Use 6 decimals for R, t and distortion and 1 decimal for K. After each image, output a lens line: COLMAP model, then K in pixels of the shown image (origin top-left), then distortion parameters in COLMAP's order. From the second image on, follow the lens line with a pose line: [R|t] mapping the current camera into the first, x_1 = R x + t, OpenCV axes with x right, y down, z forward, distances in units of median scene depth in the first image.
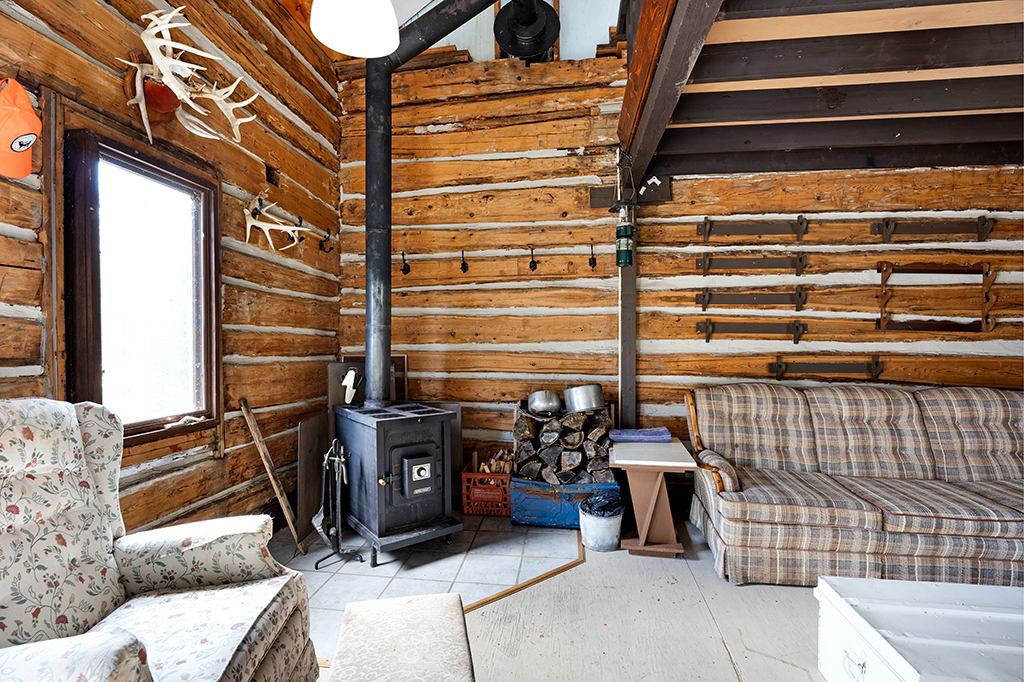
lens RADIAL K [[474.2, 0, 506.4], [0, 474.2, 342.1], [0, 0, 1]] dist [-0.015564, 0.001539]
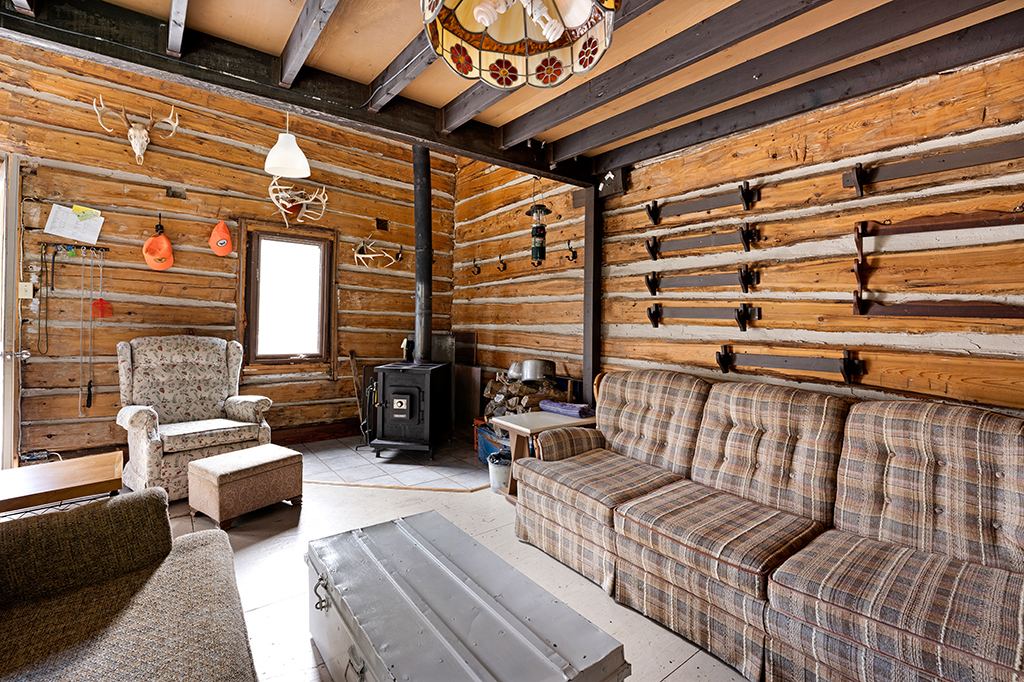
lens RADIAL K [[444.4, 0, 519.7], [0, 444.4, 301.9], [0, 0, 1]] dist [-0.013046, 0.000549]
pose [[0.732772, -0.015923, -0.680288, 0.868594], [-0.023575, 0.998532, -0.048765, -0.000636], [0.680065, 0.051771, 0.731321, 0.139985]]
